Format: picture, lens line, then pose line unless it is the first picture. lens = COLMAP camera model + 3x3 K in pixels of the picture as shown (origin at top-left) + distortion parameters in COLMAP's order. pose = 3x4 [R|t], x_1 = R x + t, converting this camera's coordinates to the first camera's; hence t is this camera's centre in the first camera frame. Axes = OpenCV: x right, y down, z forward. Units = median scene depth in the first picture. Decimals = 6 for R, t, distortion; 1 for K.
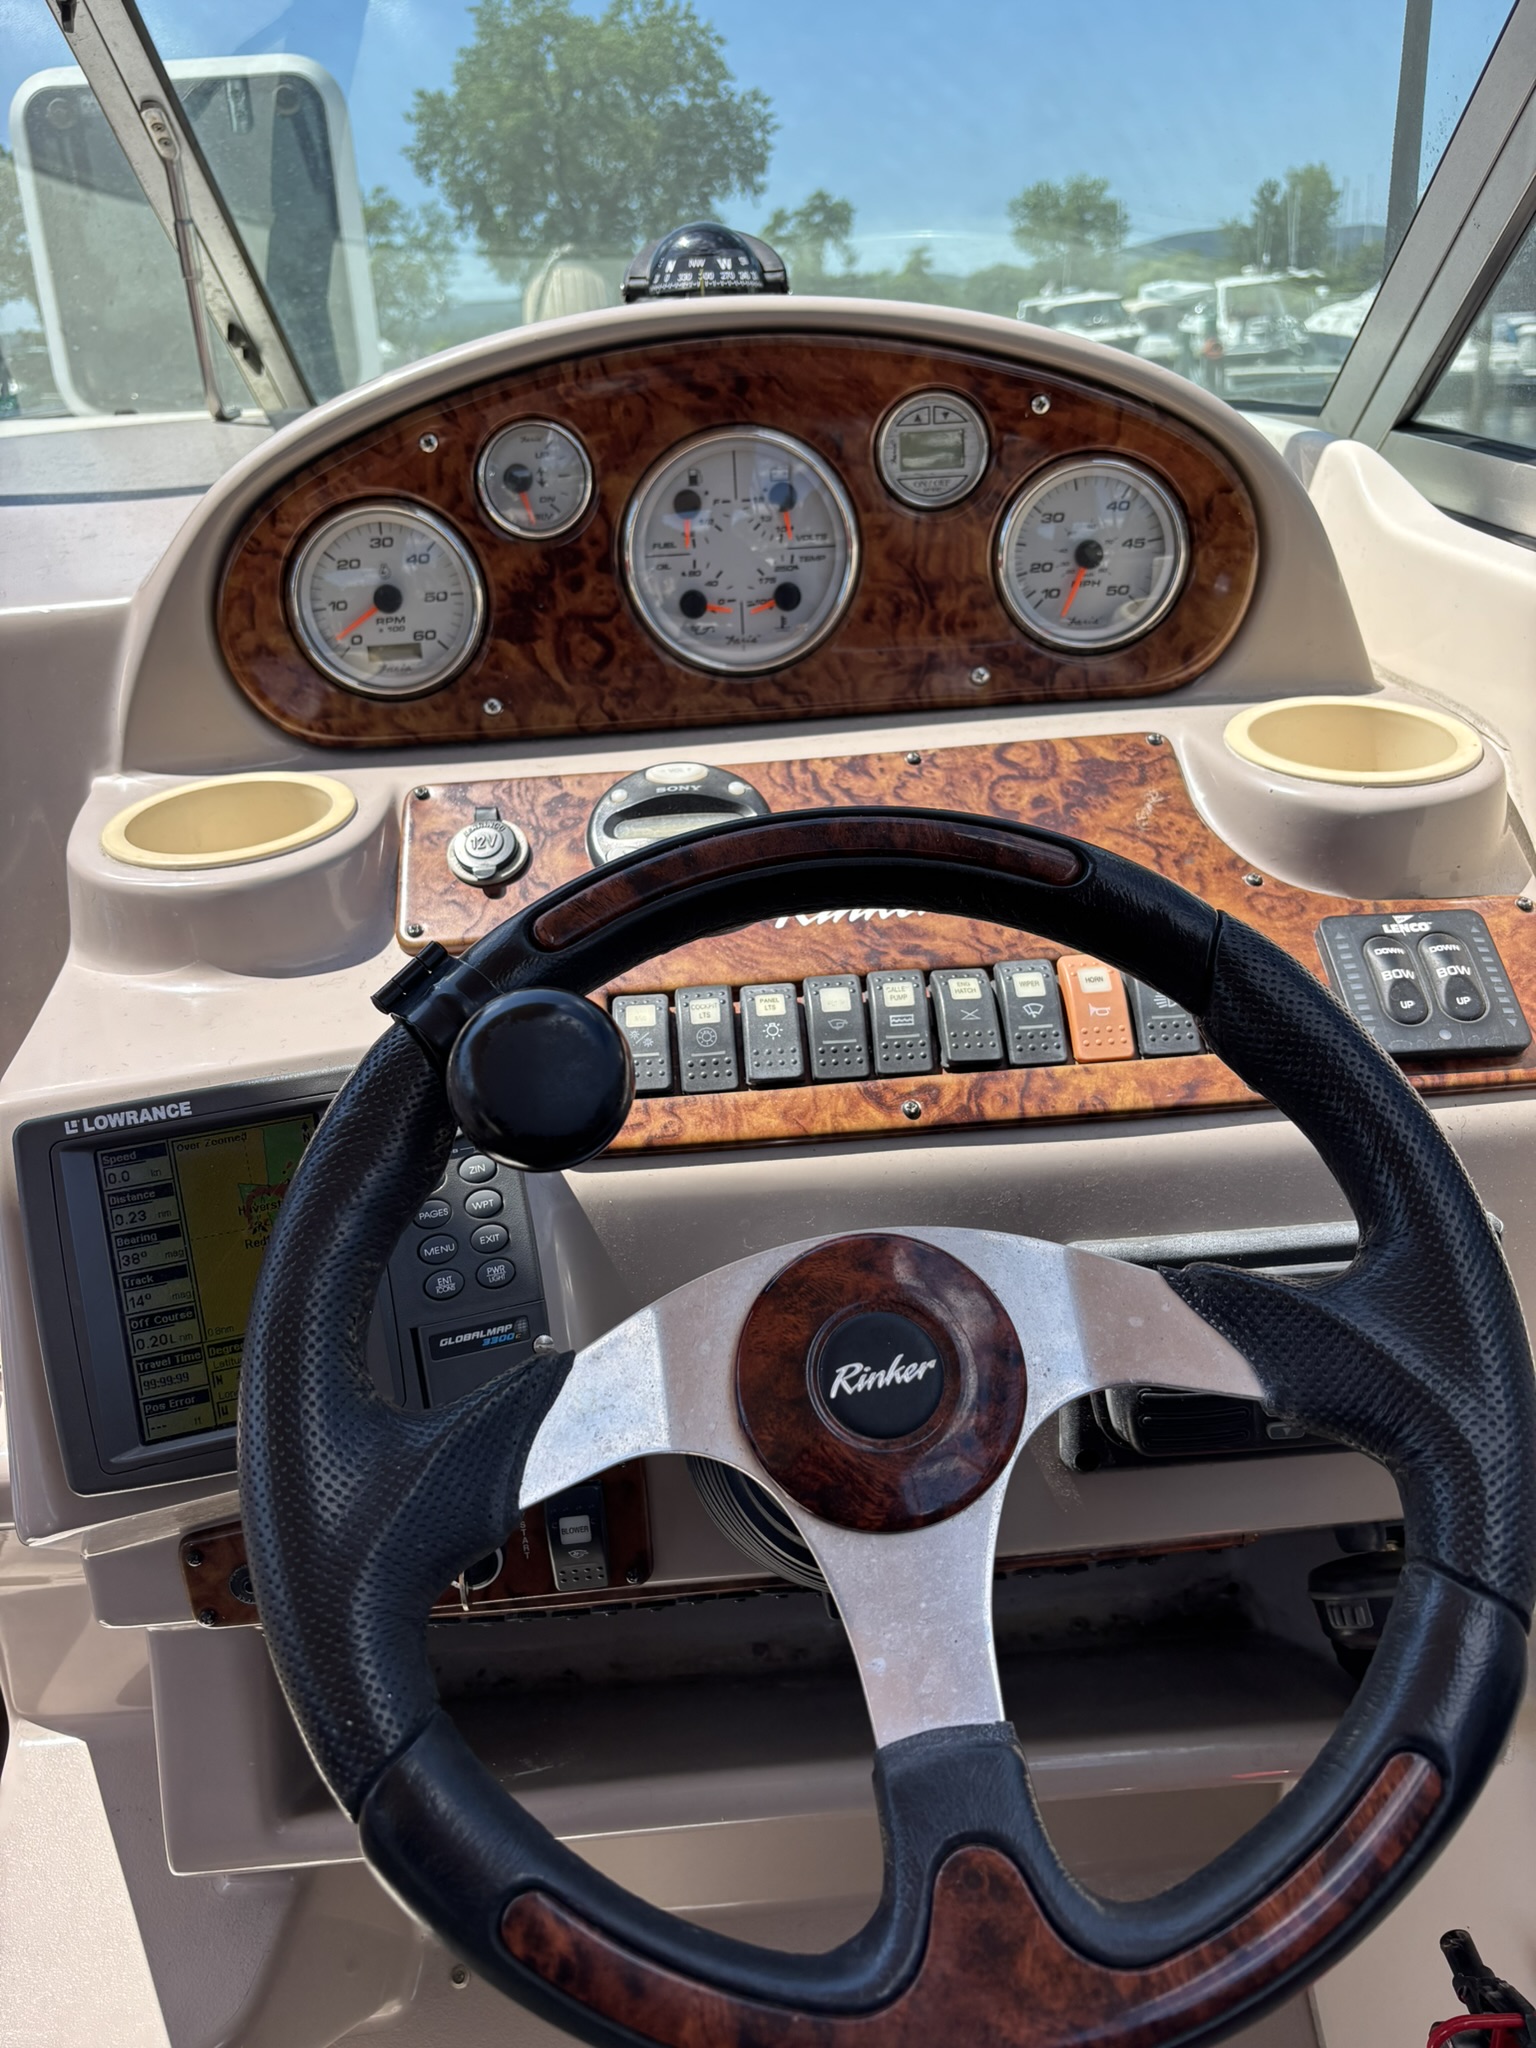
lens RADIAL K [[1546.8, 0, 752.6], [0, 1546.8, 1039.6], [0, 0, 1]] dist [0.046343, -0.057967]
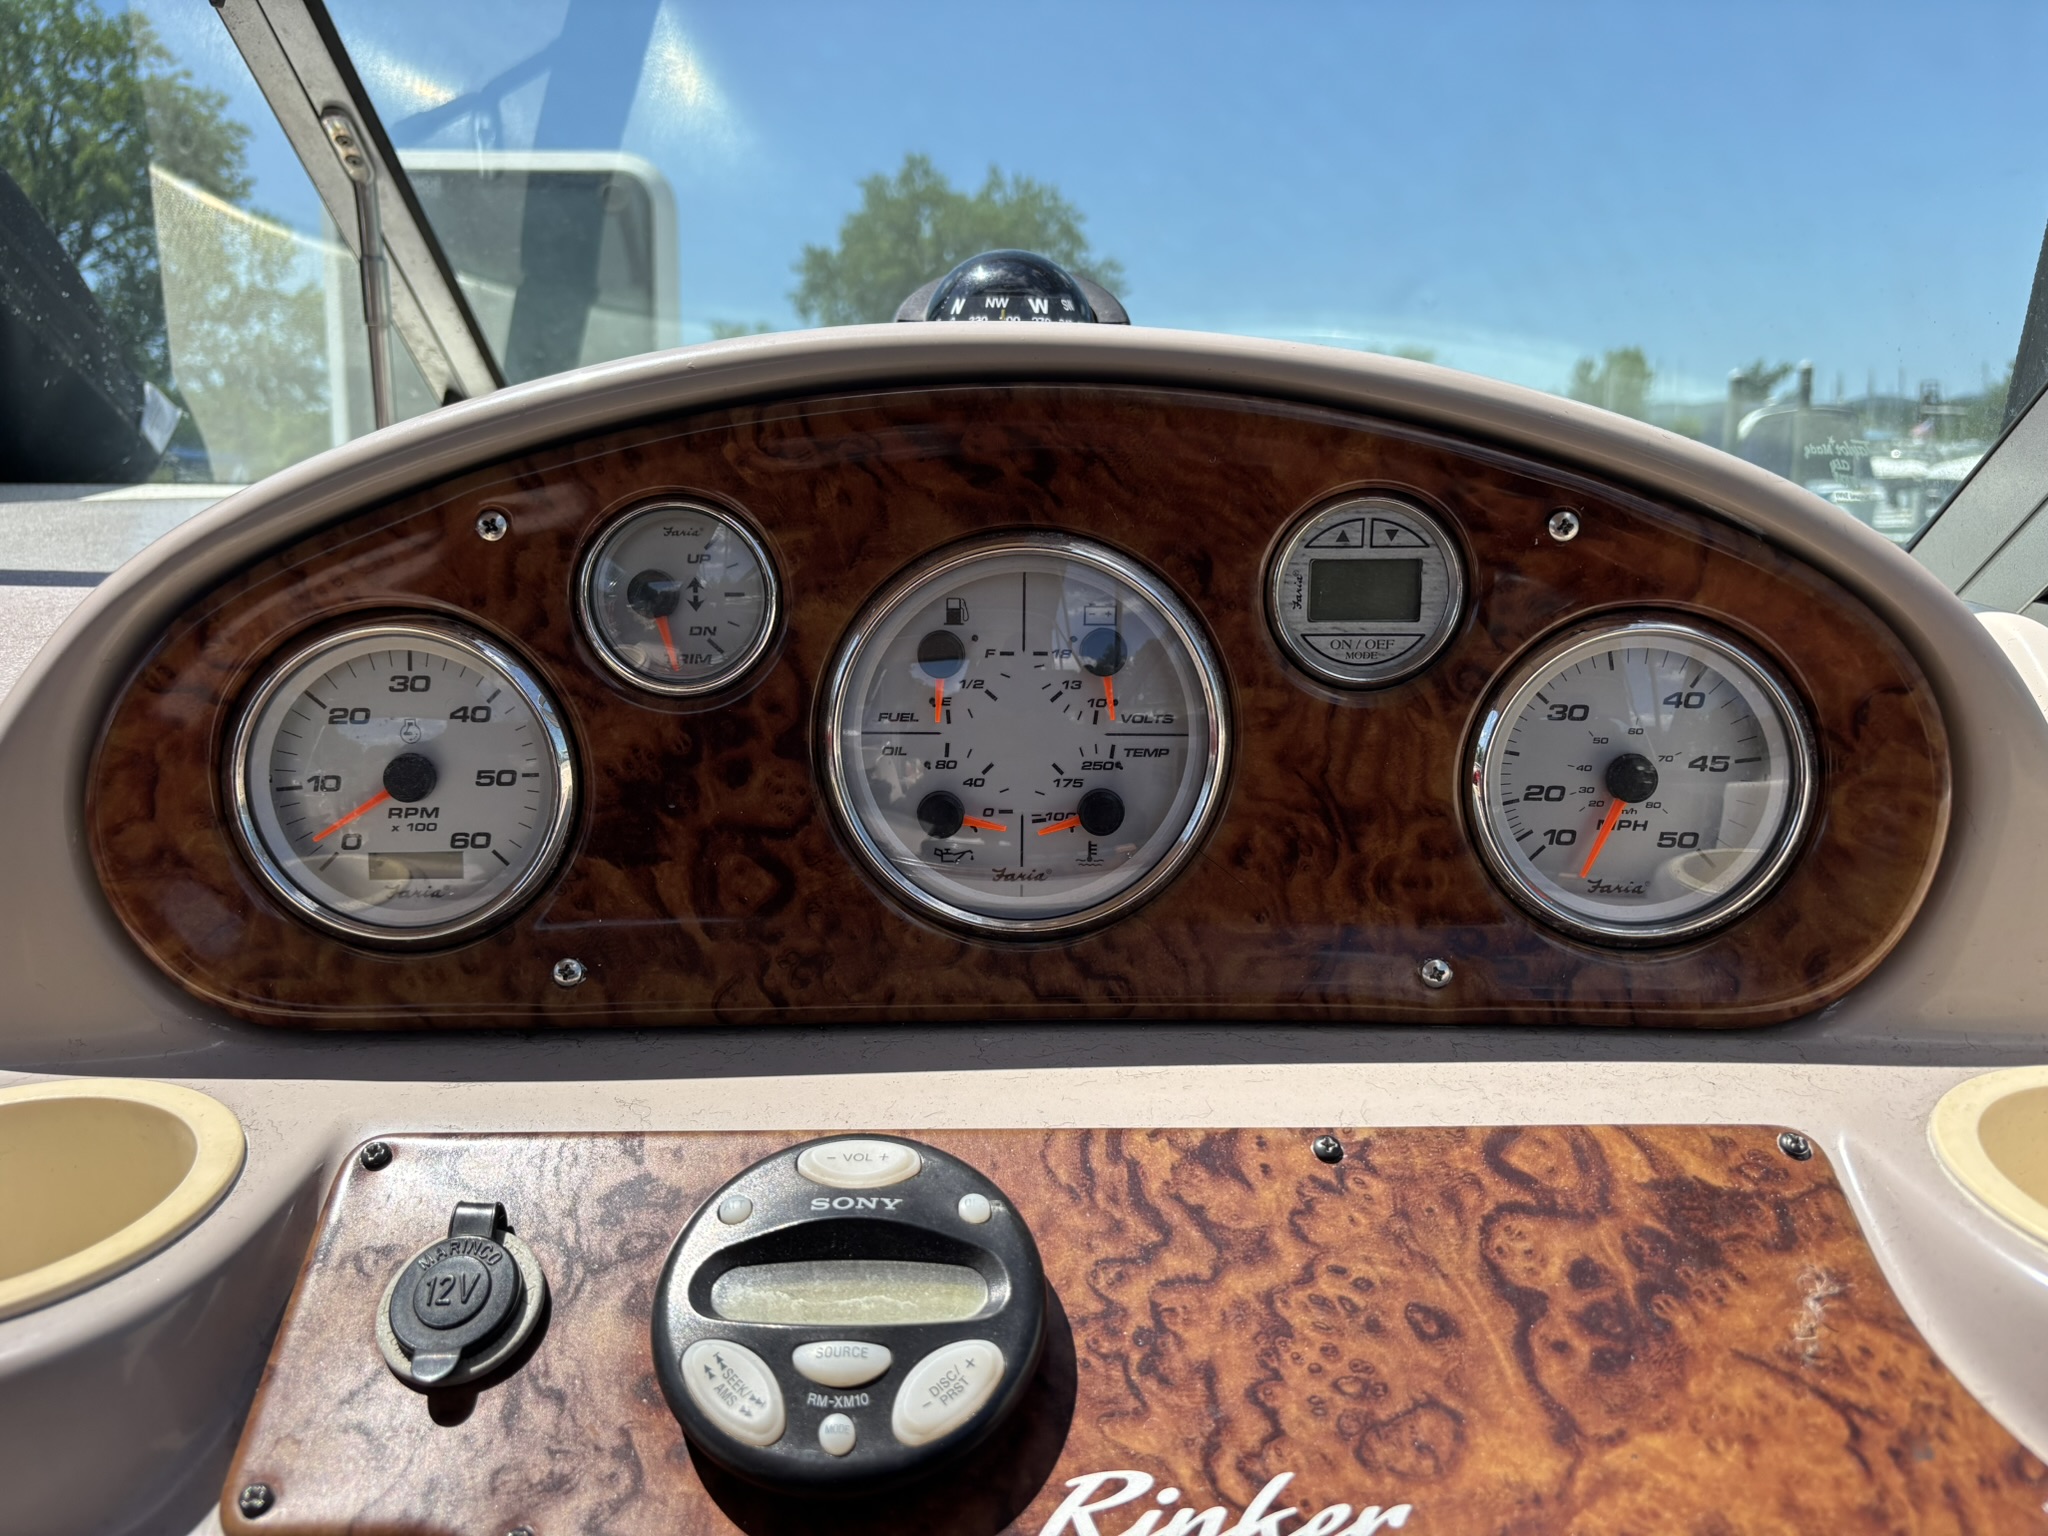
lens RADIAL K [[1546.8, 0, 1019.8], [0, 1546.8, 823.2], [0, 0, 1]] dist [0.046343, -0.057967]
pose [[0.997395, 0.064066, -0.033153, 0.011951], [-0.069360, 0.977999, -0.196740, -0.172338], [0.019819, 0.198527, 0.979895, 0.450888]]
